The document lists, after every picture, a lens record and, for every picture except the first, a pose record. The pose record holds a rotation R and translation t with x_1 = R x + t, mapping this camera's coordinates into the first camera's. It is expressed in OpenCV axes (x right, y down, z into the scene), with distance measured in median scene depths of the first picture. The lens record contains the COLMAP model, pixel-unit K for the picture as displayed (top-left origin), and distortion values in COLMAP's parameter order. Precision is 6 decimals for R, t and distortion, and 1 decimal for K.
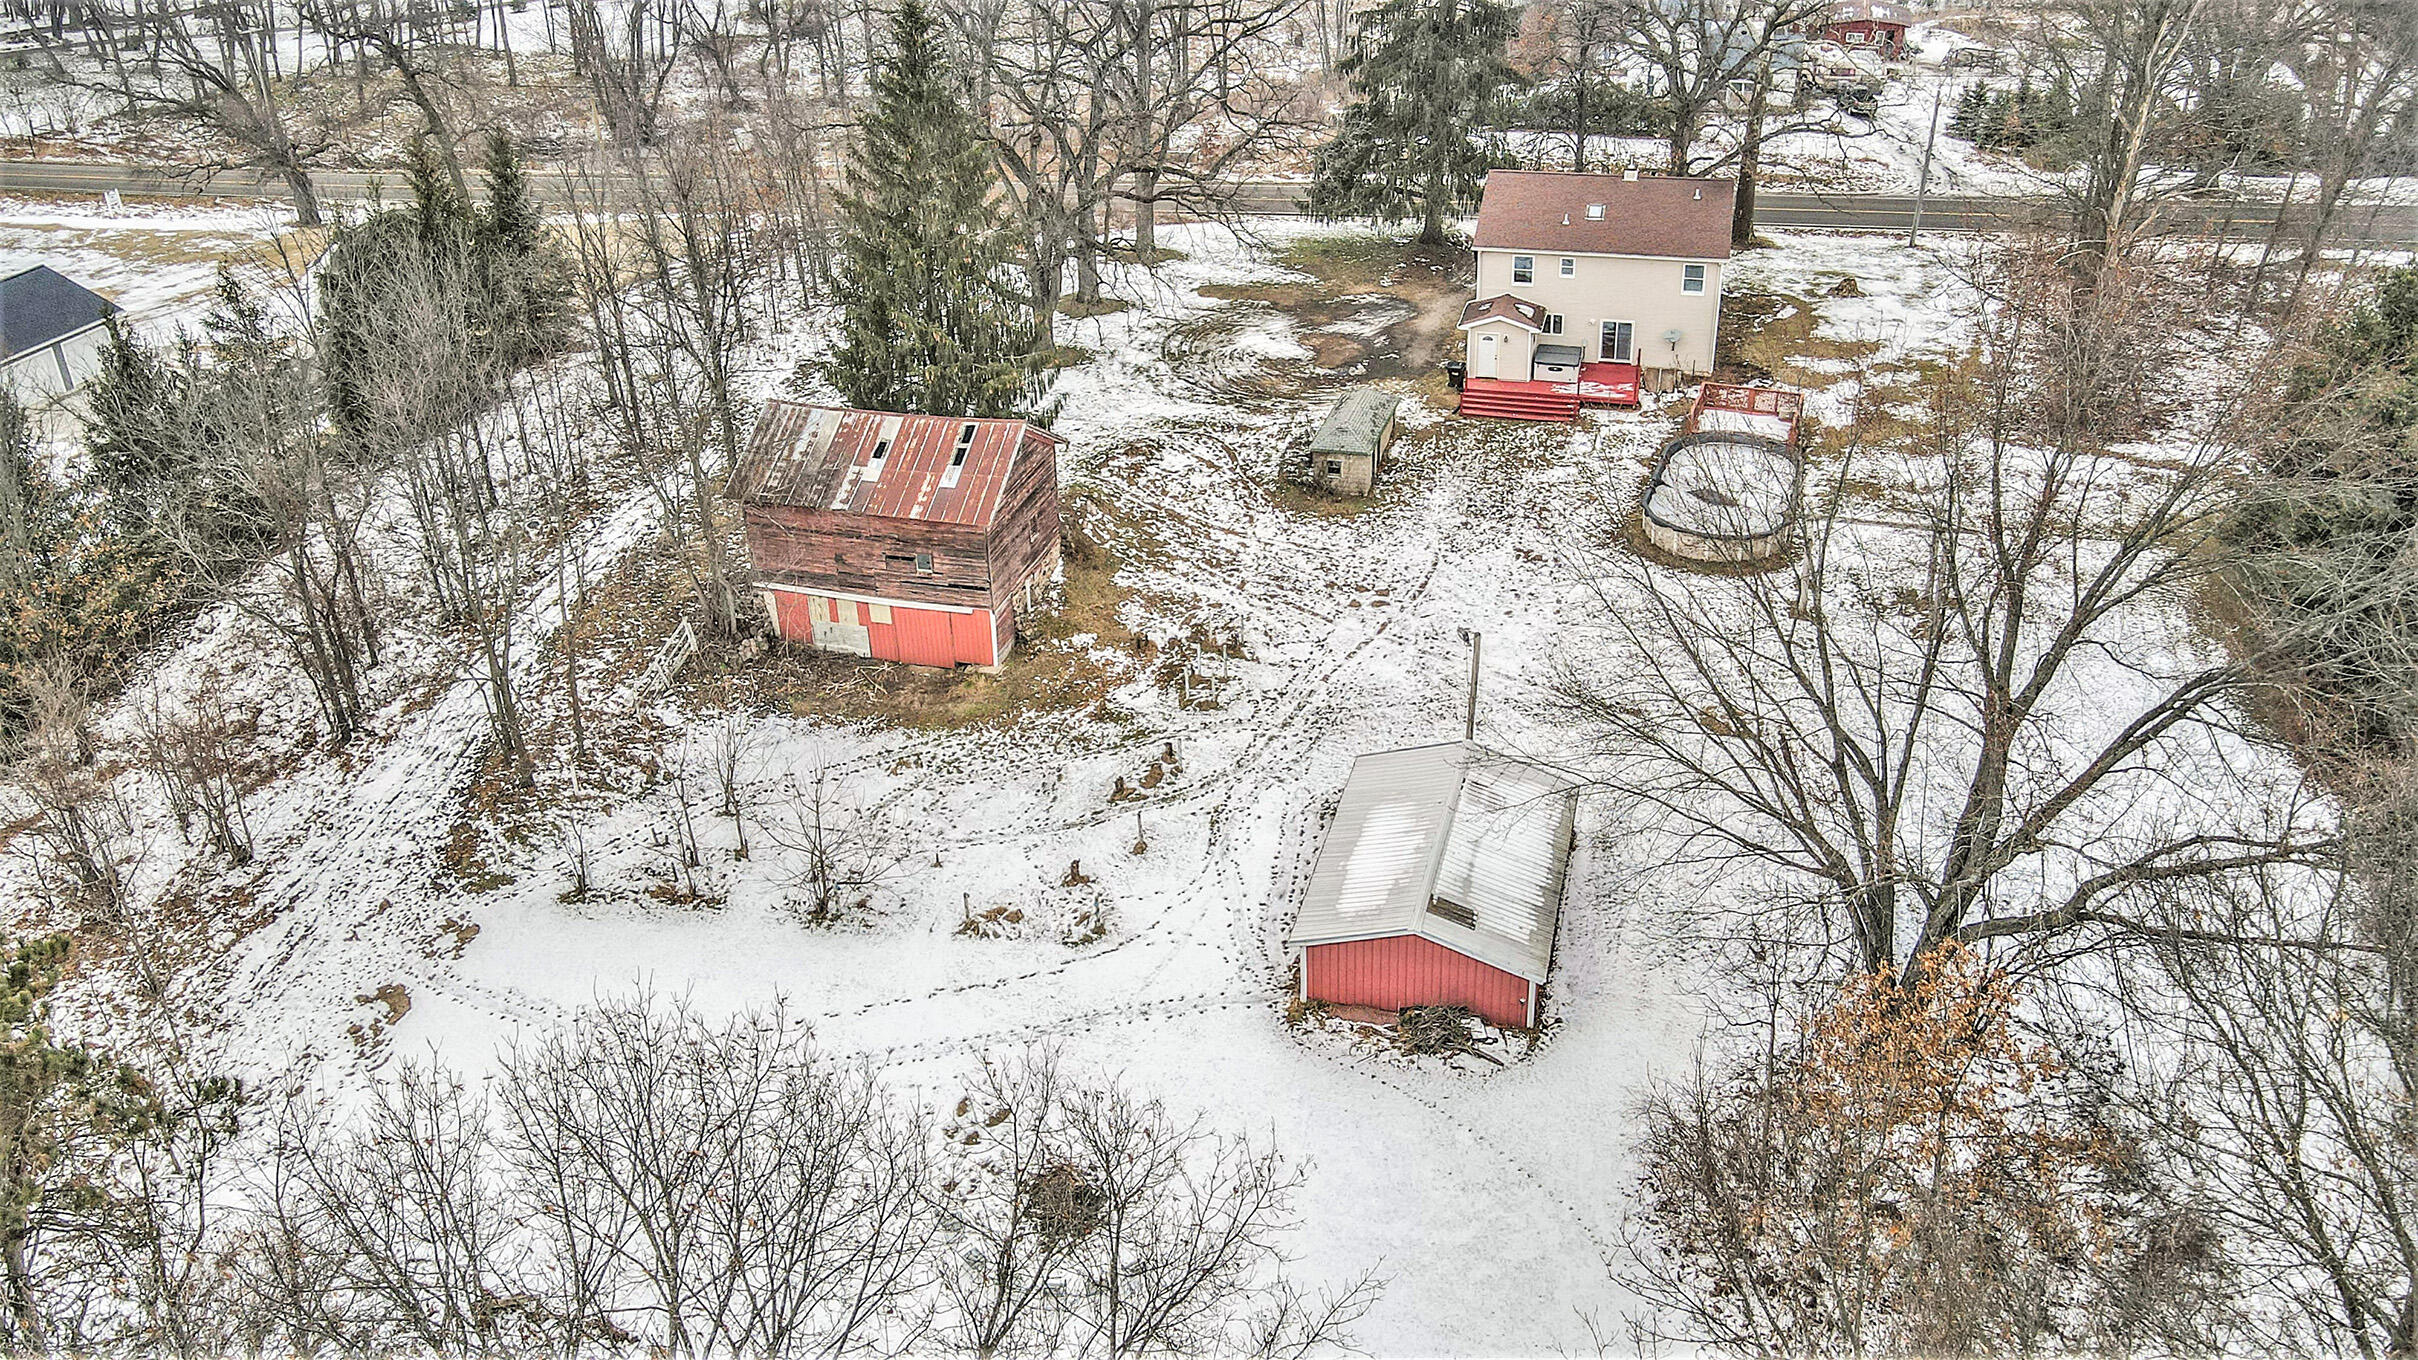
lens RADIAL K [[1808.7, 0, 1216.0], [0, 1808.7, 562.9], [0, 0, 1]] dist [0.001669, 0.020251]
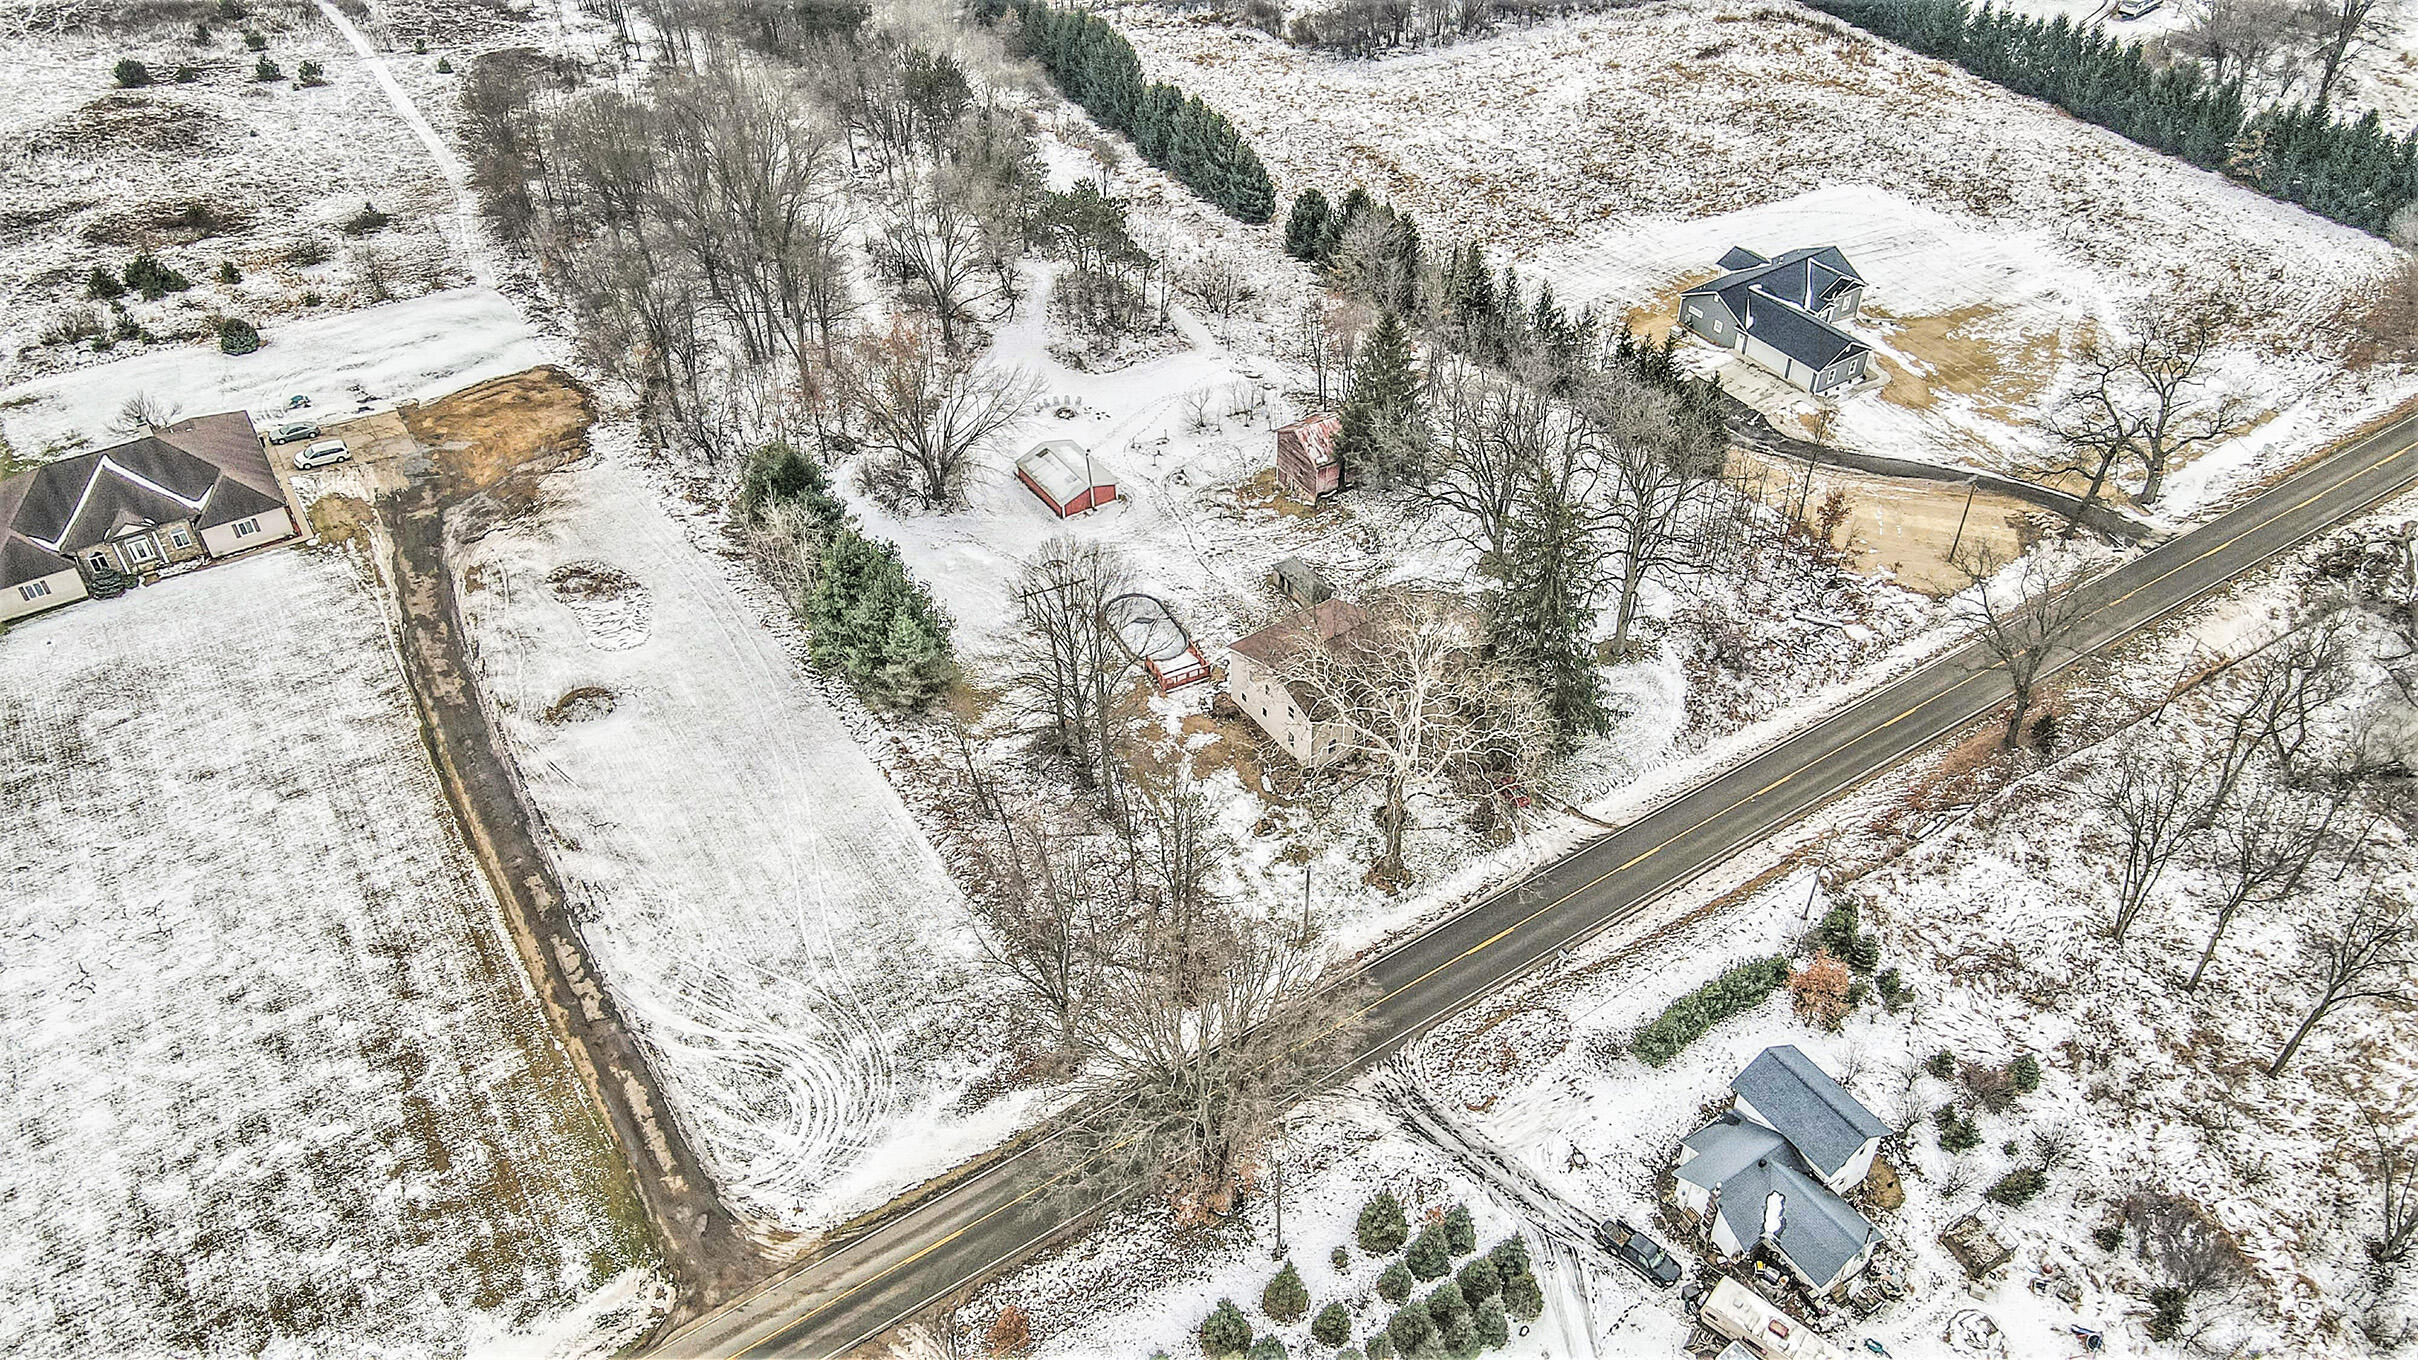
lens RADIAL K [[1808.7, 0, 1217.4], [0, 1808.7, 672.7], [0, 0, 1]] dist [0.001669, 0.020251]
pose [[-0.653702, 0.510558, -0.558573, 1.571999], [-0.321457, 0.480871, 0.815738, -1.956579], [0.685083, 0.712807, -0.150224, 1.507057]]
